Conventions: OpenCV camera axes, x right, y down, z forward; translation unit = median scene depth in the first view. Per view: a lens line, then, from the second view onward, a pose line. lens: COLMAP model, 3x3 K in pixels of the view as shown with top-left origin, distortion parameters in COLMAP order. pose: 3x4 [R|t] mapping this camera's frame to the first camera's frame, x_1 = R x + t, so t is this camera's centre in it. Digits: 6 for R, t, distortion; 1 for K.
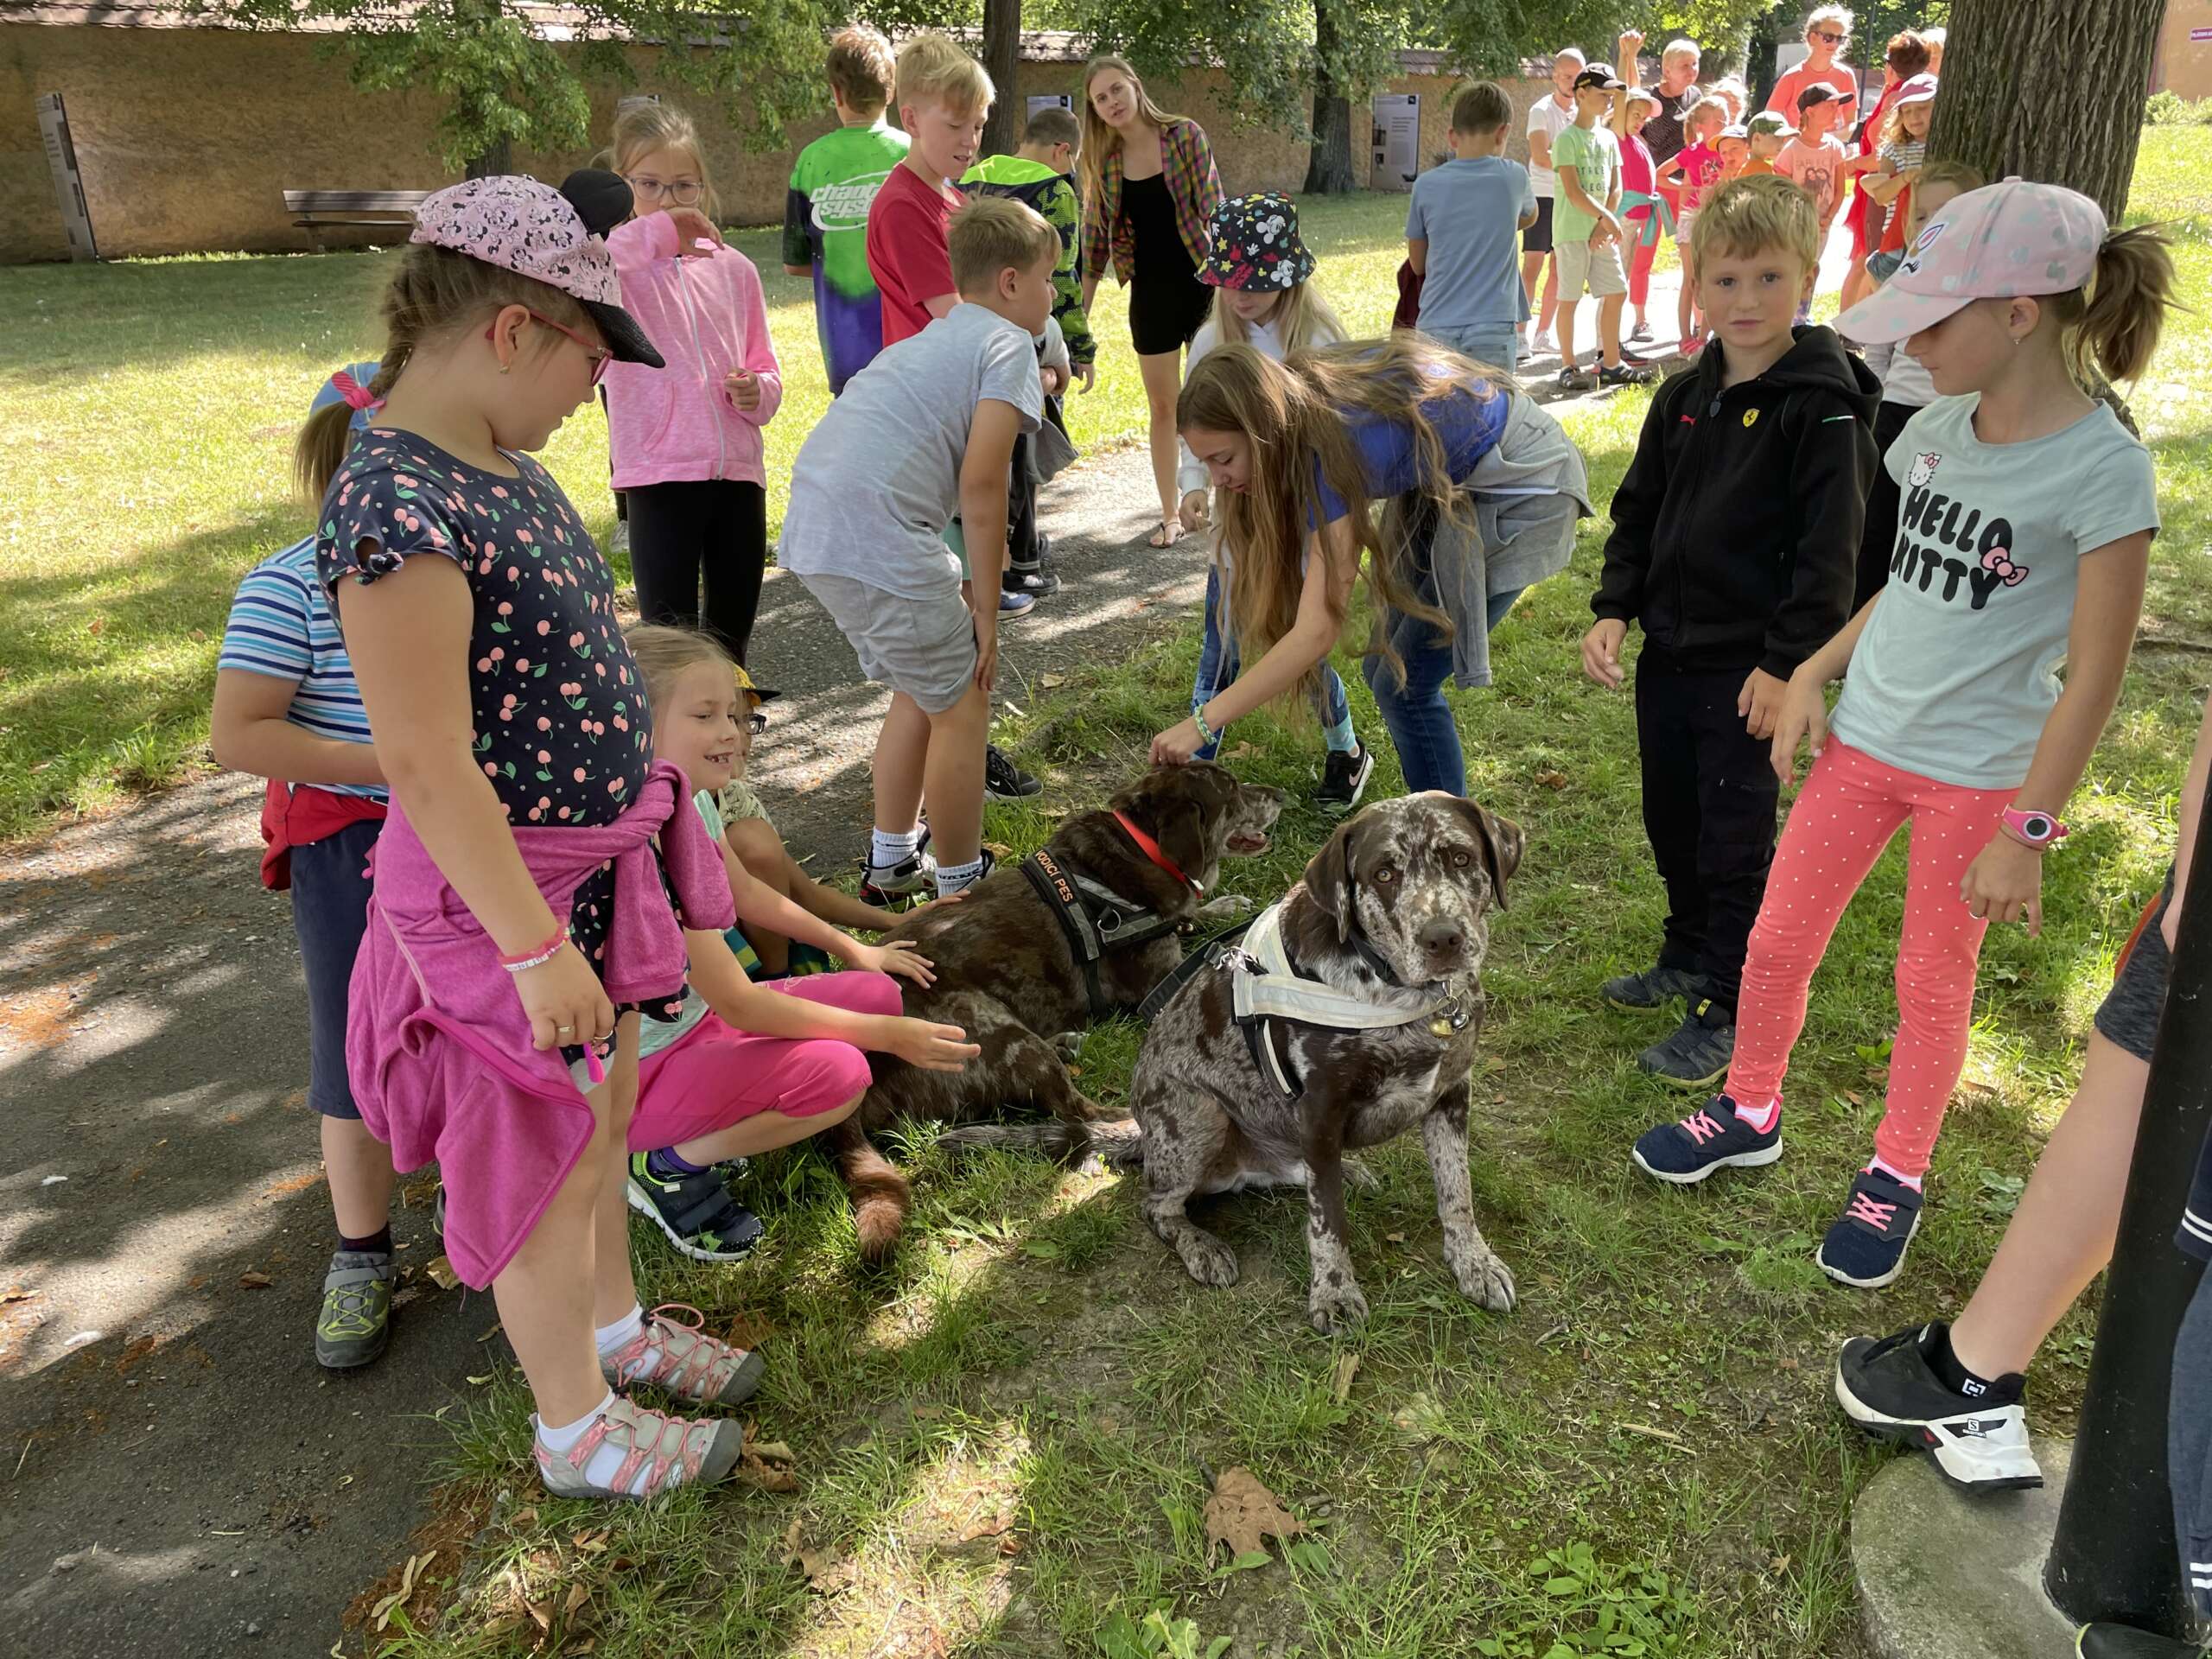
lens RADIAL K [[1598.8, 0, 1114.8], [0, 1598.8, 802.6], [0, 0, 1]] dist [0.093318, -0.106182]
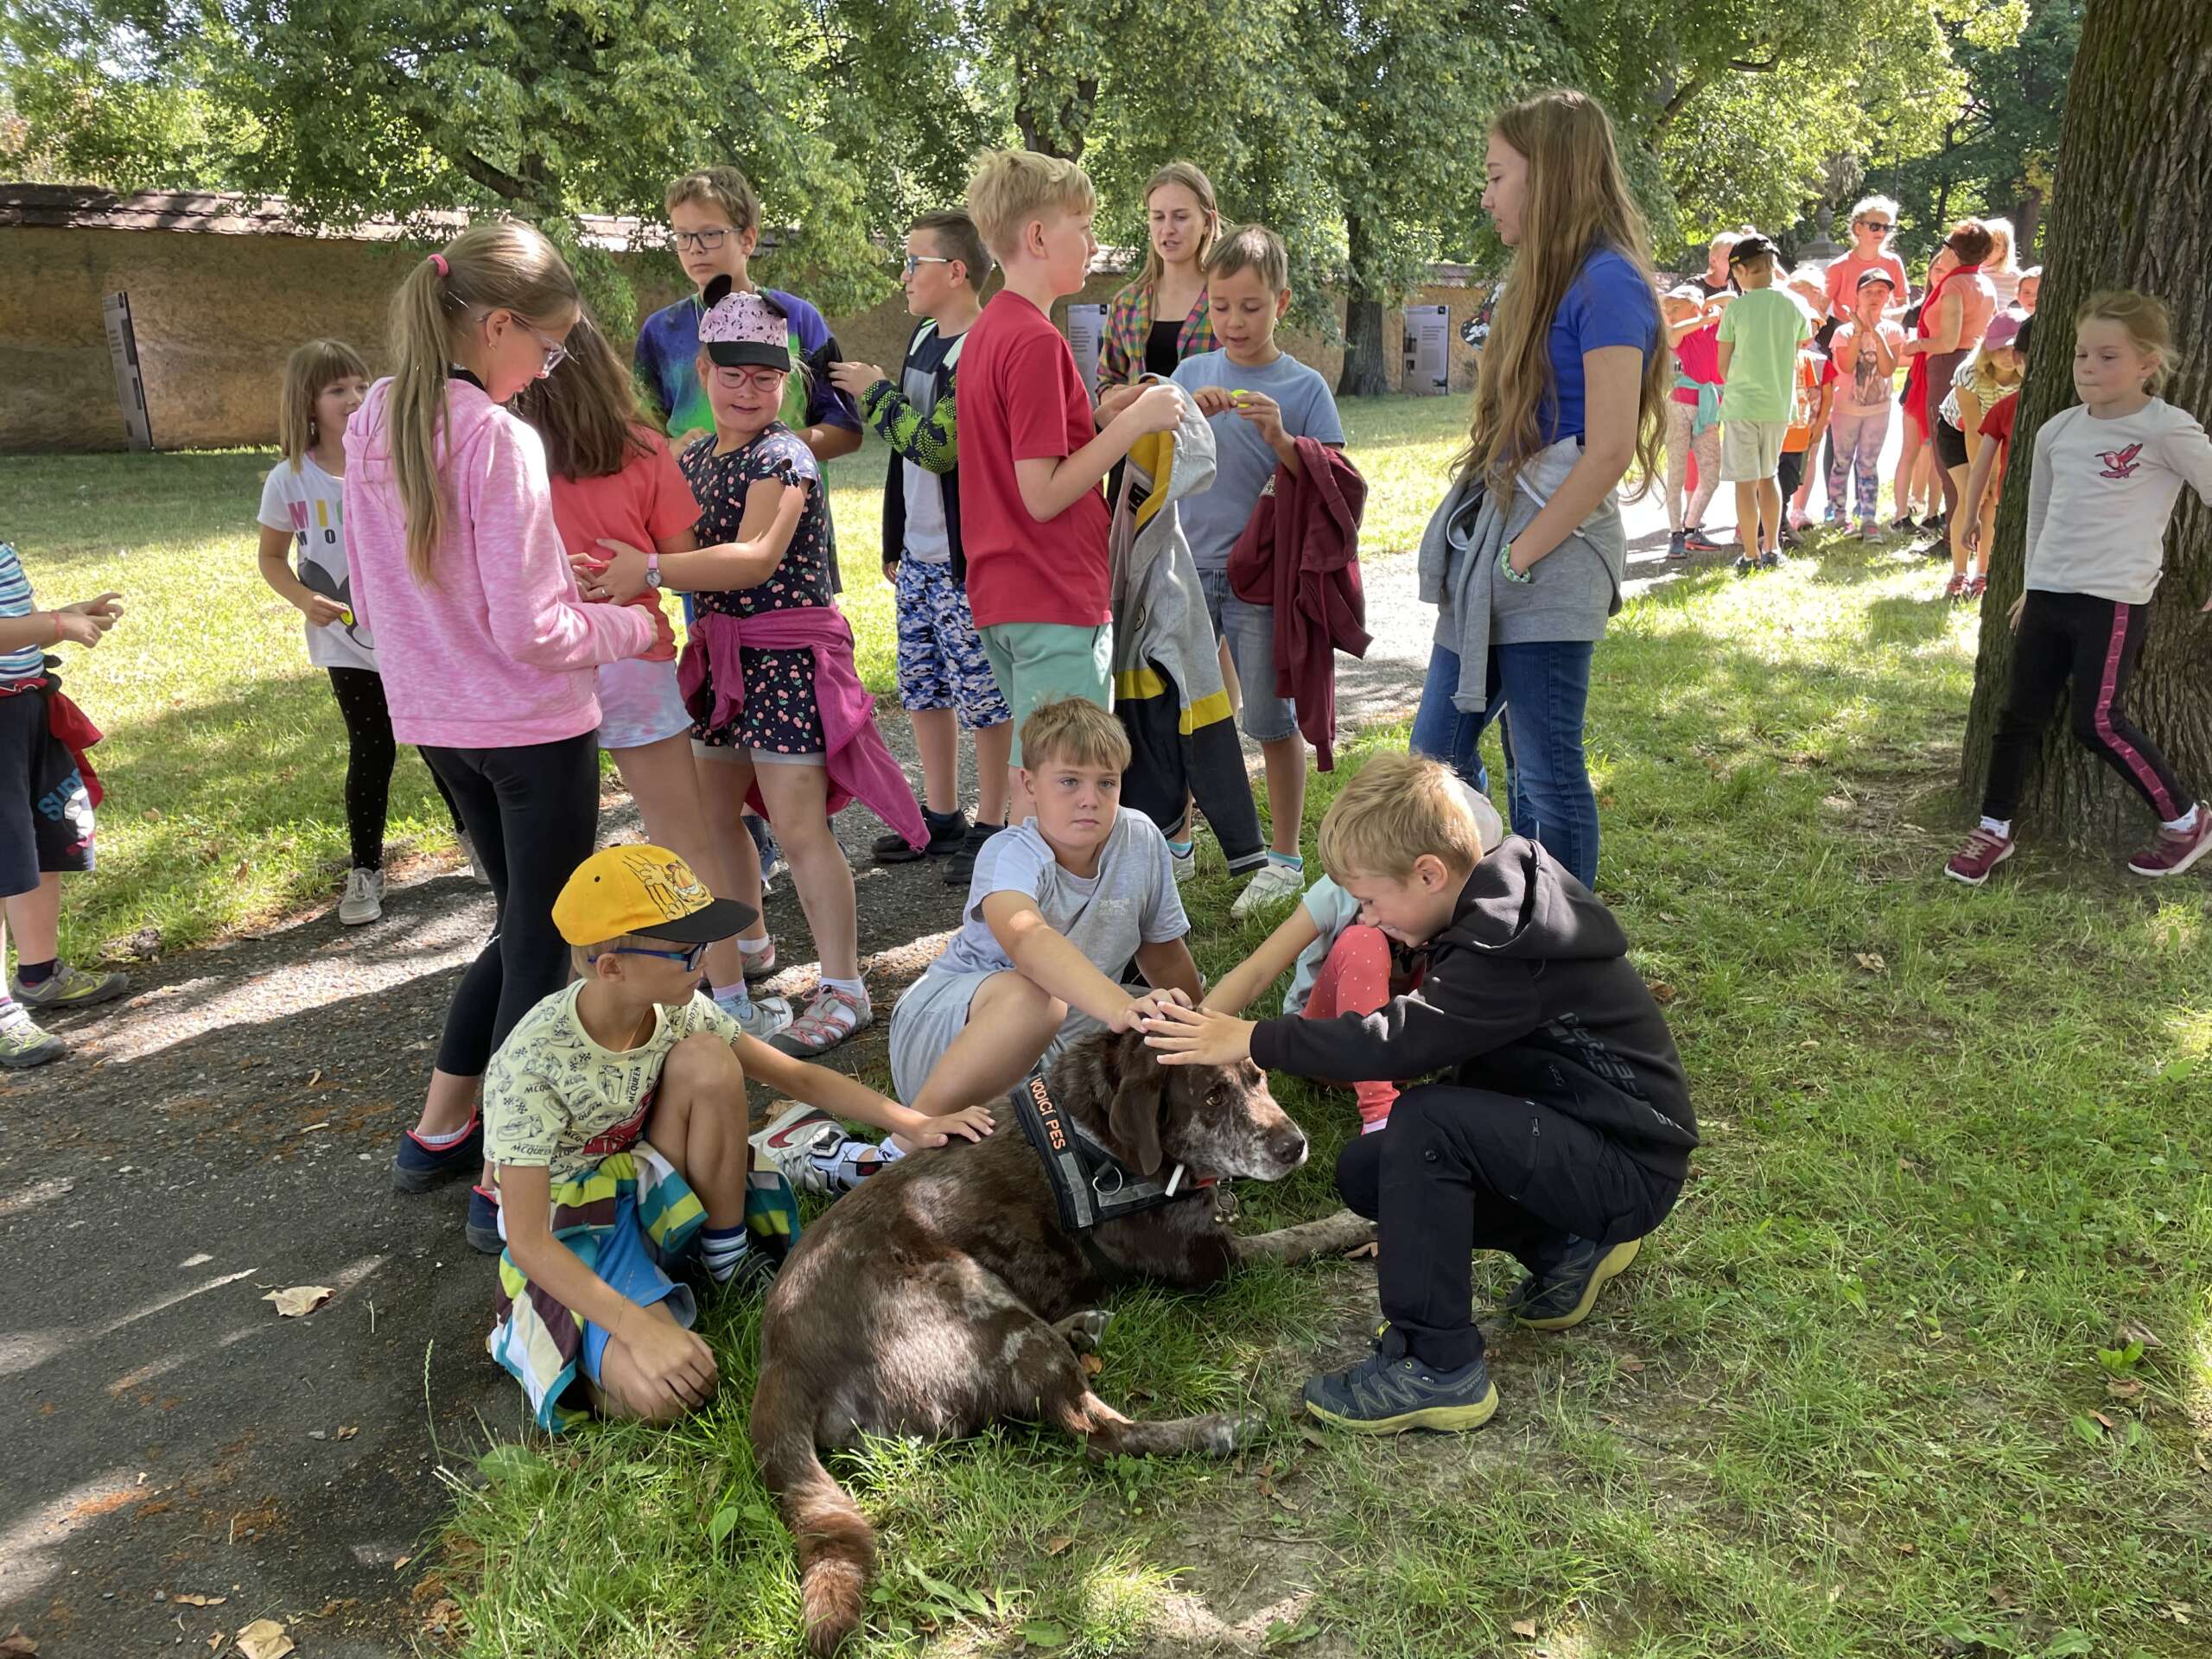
lens RADIAL K [[1598.8, 0, 1114.8], [0, 1598.8, 802.6], [0, 0, 1]] dist [0.093318, -0.106182]
pose [[0.999748, 0.007598, -0.021134, -0.000642], [-0.010015, 0.993114, -0.116720, -0.016835], [0.020102, 0.116902, 0.992940, 0.205422]]
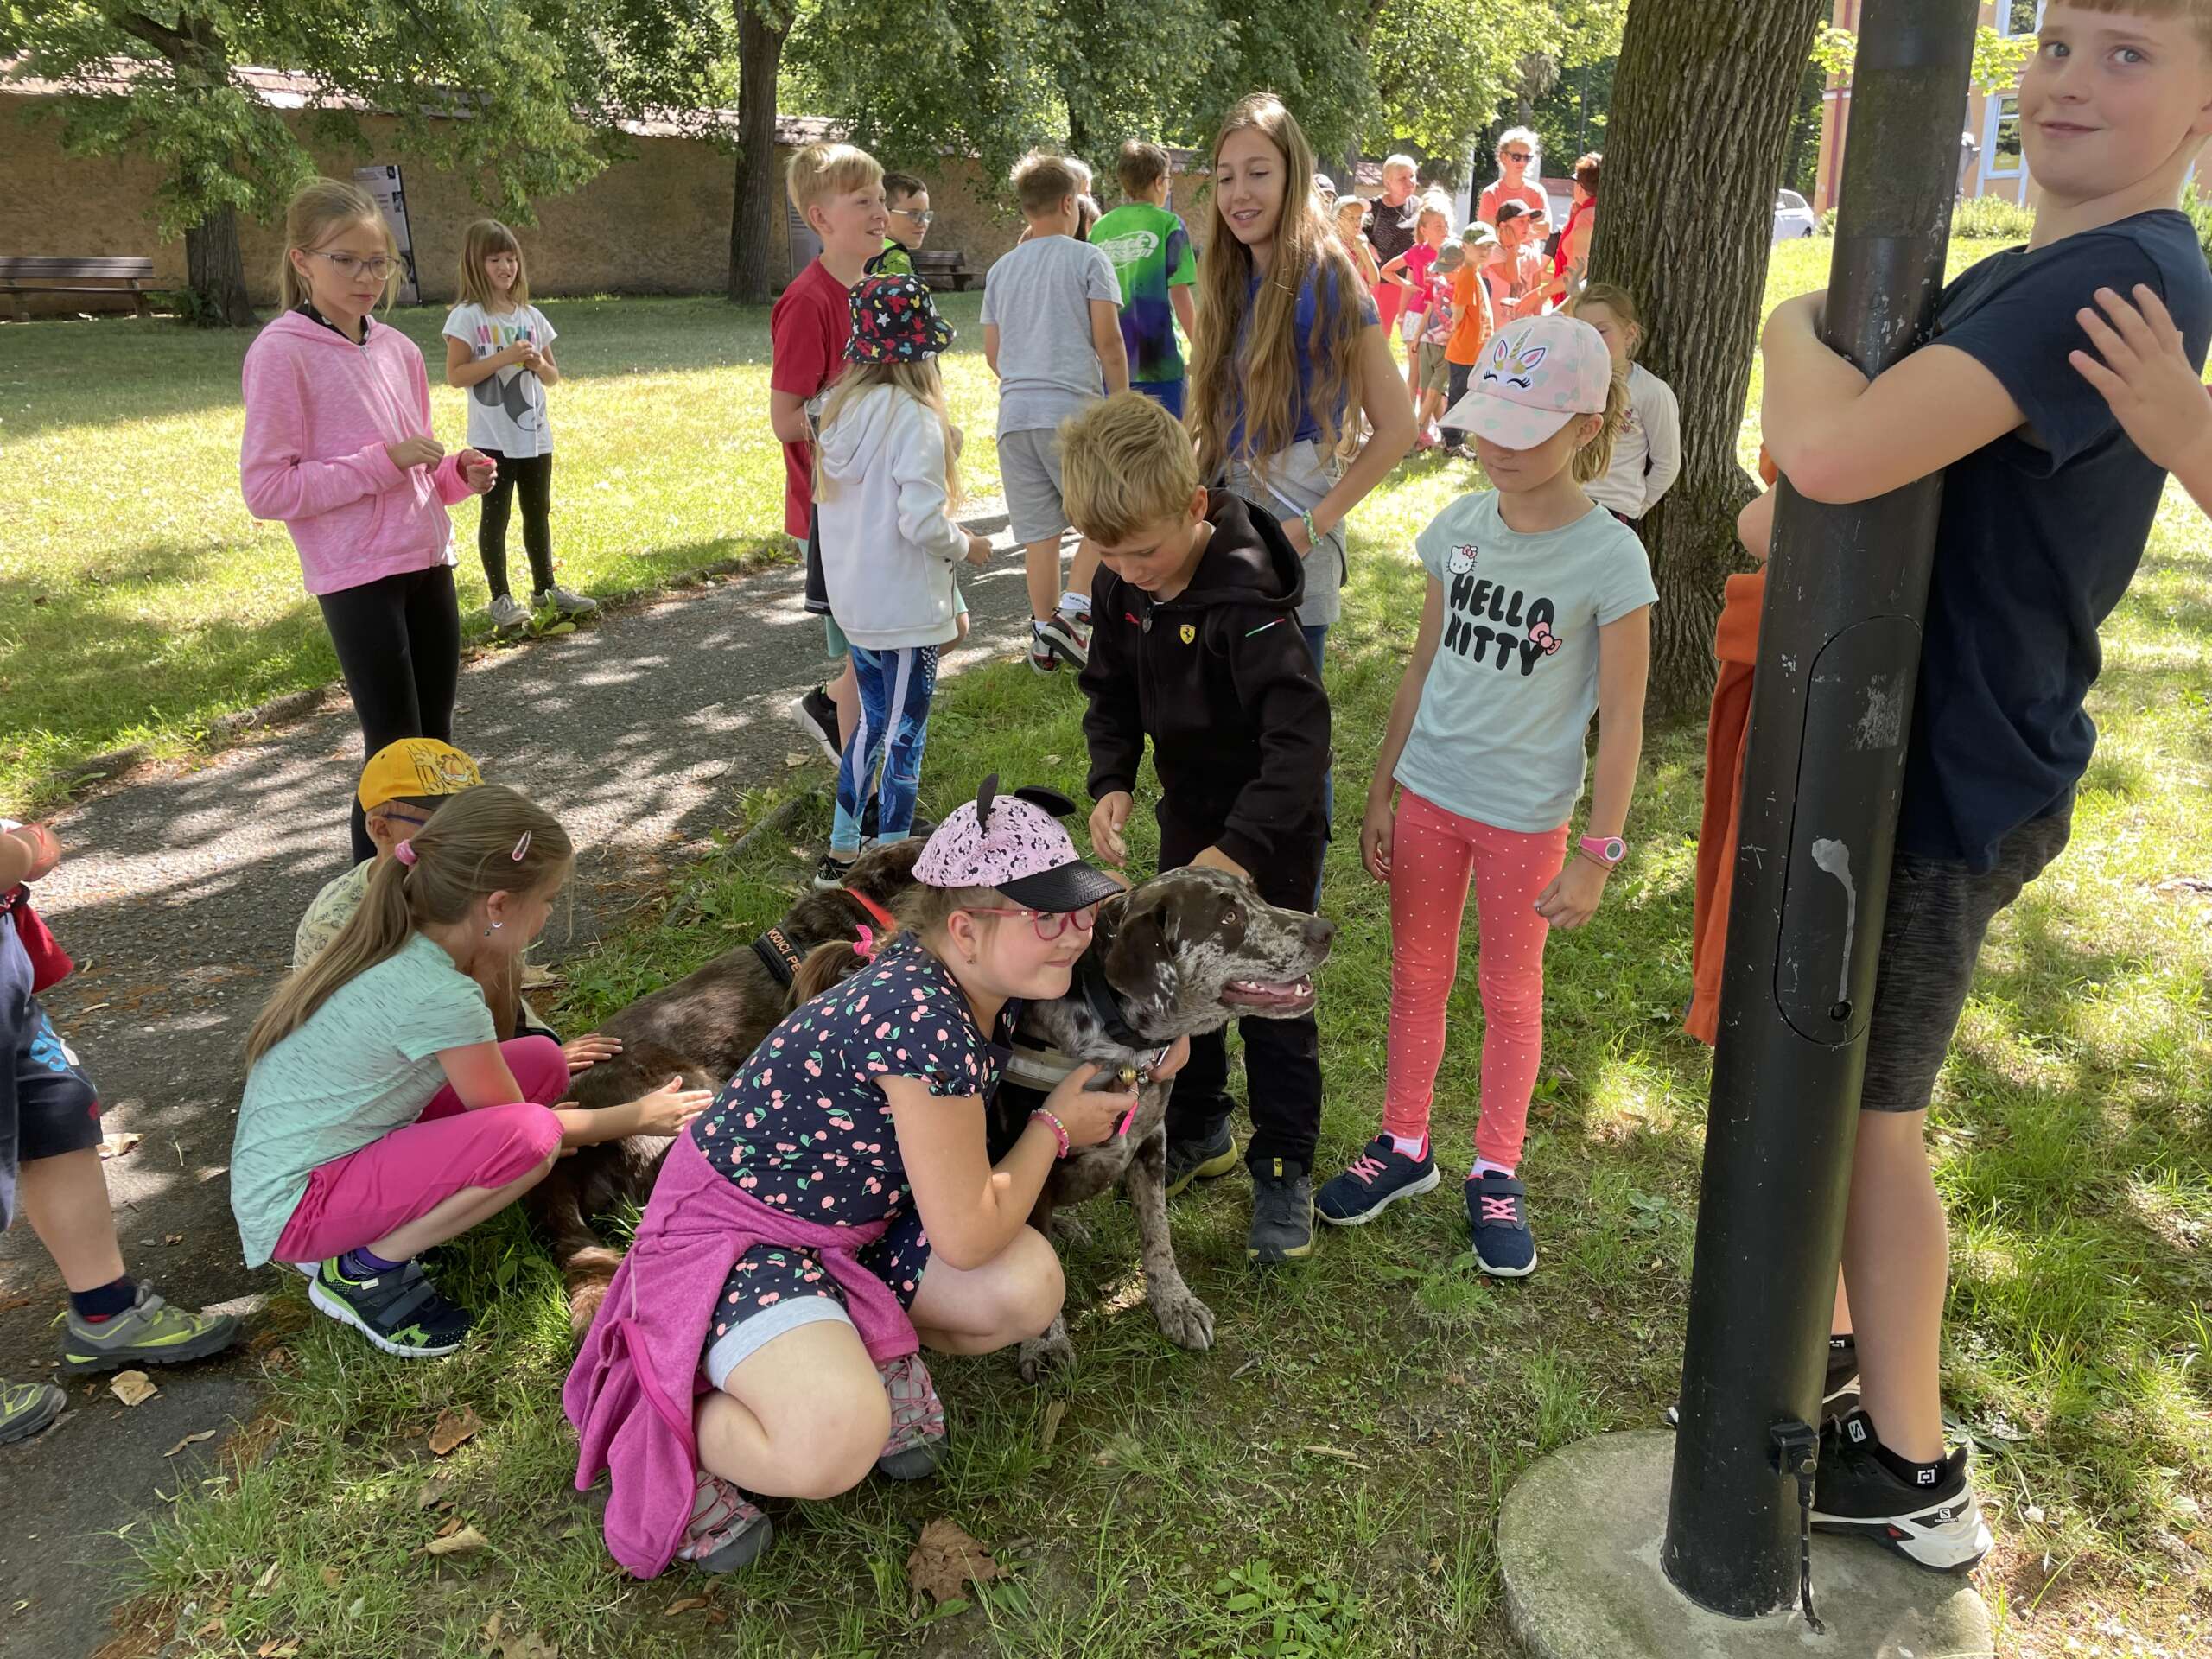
lens RADIAL K [[1598.8, 0, 1114.8], [0, 1598.8, 802.6], [0, 0, 1]] dist [0.093318, -0.106182]
pose [[0.990657, -0.021120, 0.134728, 0.043616], [0.027186, 0.998690, -0.043343, 0.000113], [-0.133637, 0.046601, 0.989934, -0.052406]]
